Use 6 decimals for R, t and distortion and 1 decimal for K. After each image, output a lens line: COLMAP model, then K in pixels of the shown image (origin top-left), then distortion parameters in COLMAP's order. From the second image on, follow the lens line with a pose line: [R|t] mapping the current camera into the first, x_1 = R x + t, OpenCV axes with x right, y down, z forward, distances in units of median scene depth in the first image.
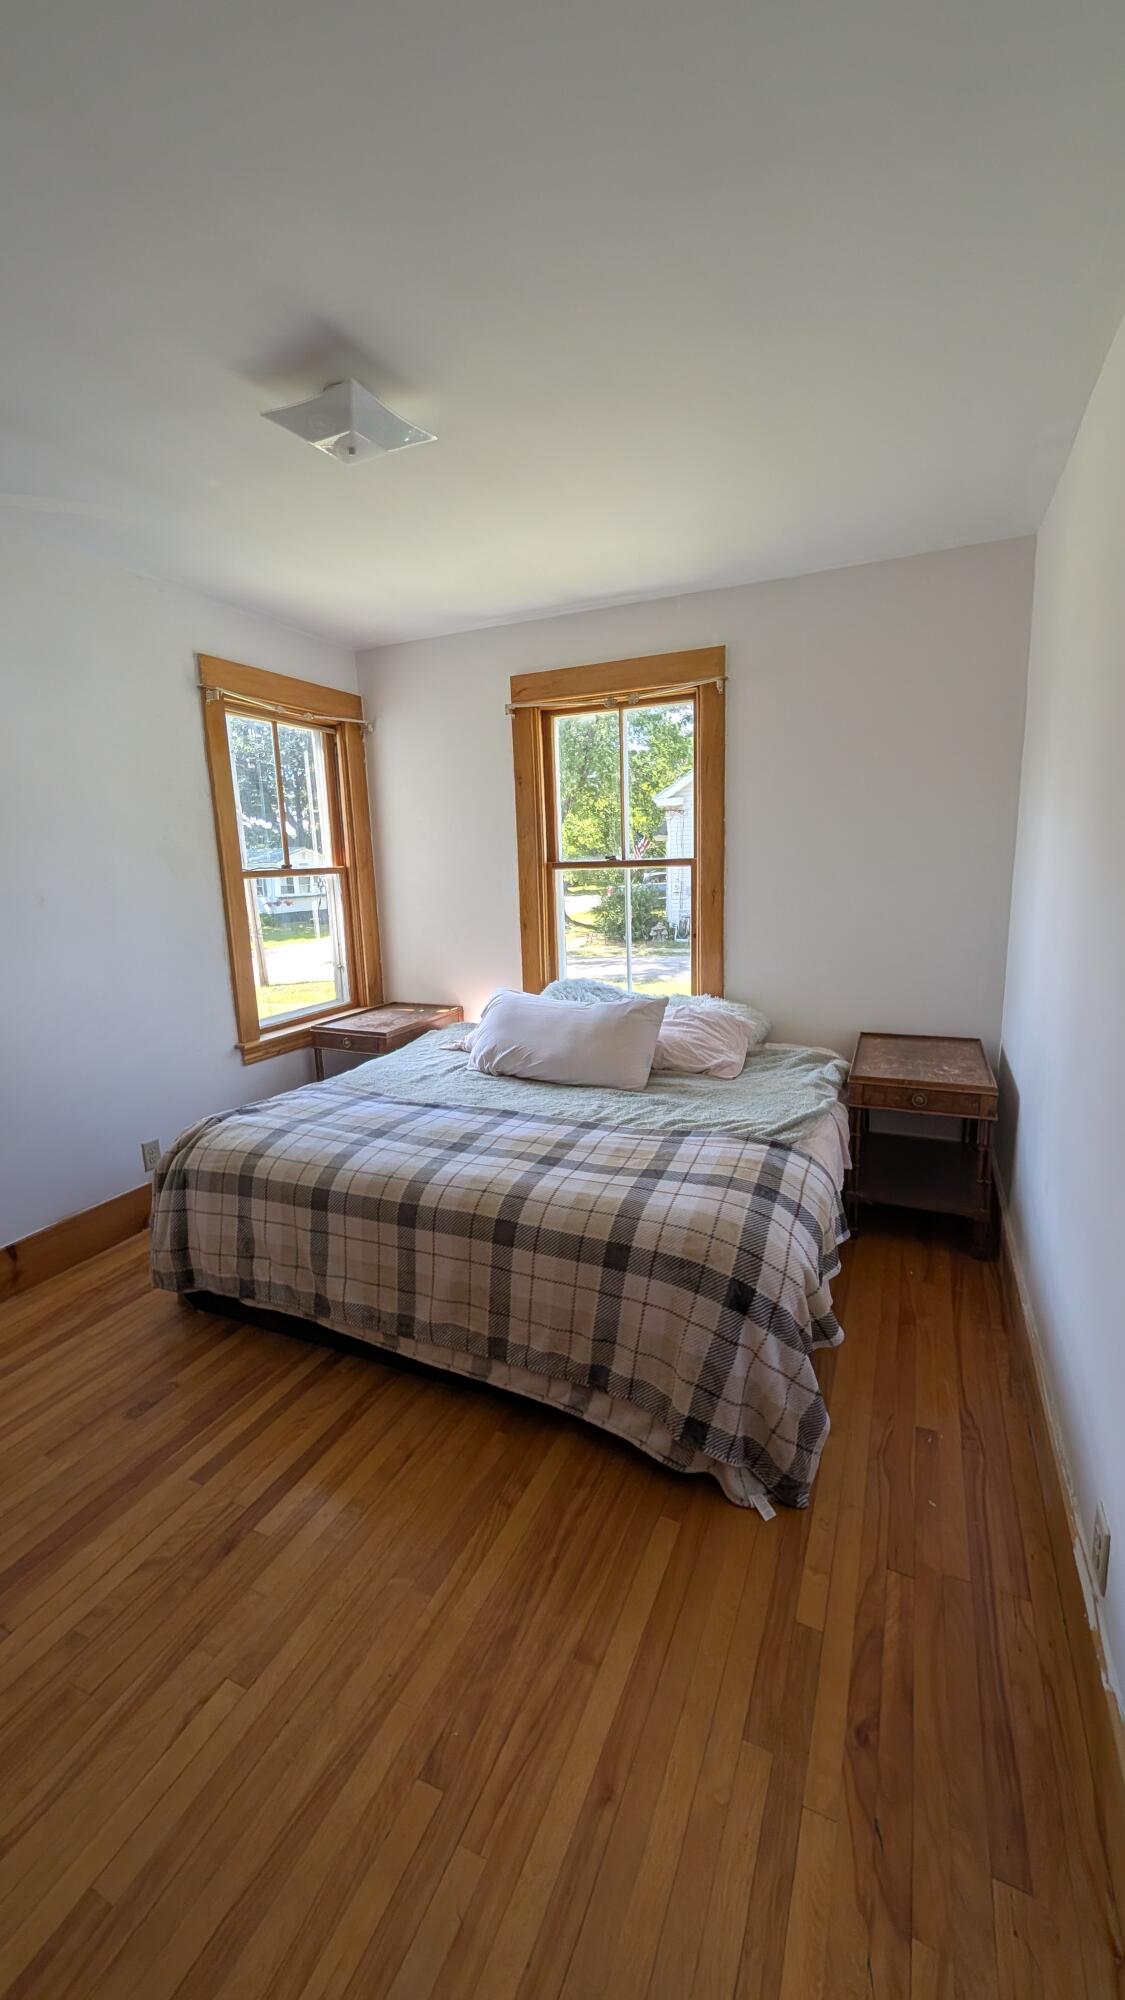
lens RADIAL K [[766.2, 0, 555.0], [0, 766.2, 1006.7], [0, 0, 1]] dist [0.000045, -0.000179]
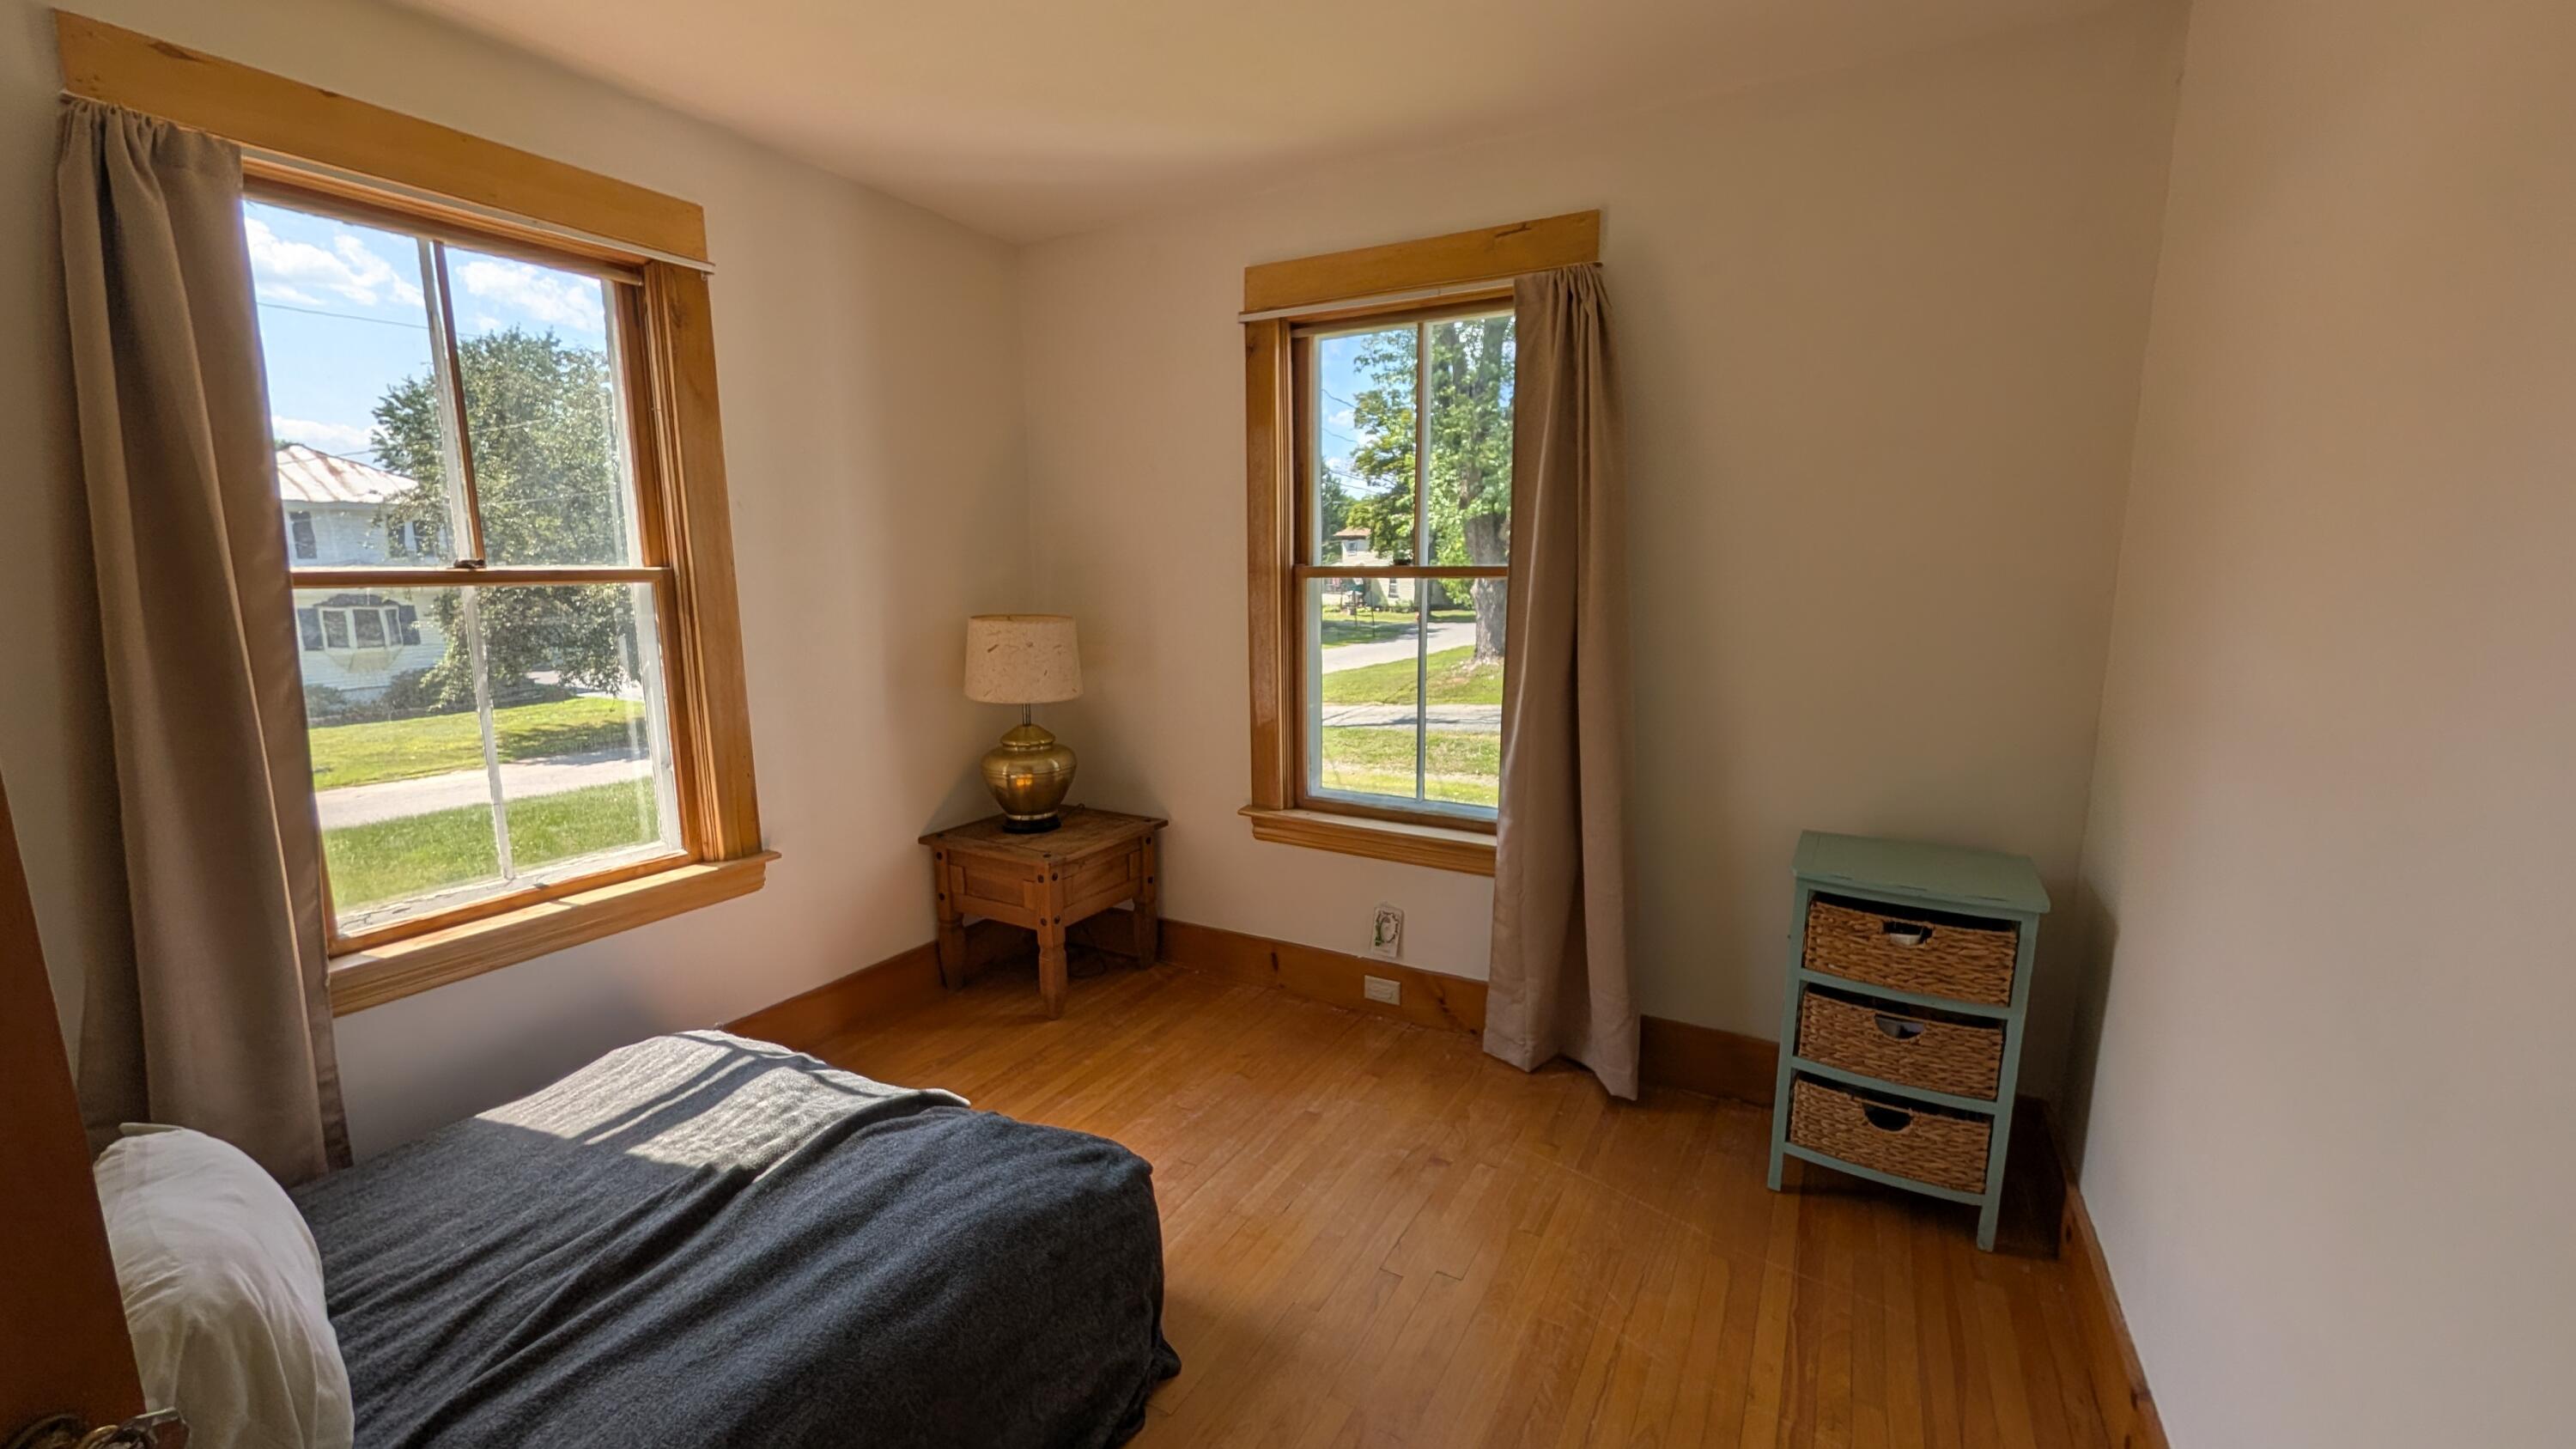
lens RADIAL K [[987.0, 0, 1294.6], [0, 987.0, 733.0], [0, 0, 1]] dist [0.000045, -0.000179]
pose [[0.993839, 0.064165, -0.090373, 0.169729], [-0.064682, 0.997902, -0.002793, -0.106829], [0.090004, 0.008621, 0.995904, 0.427982]]
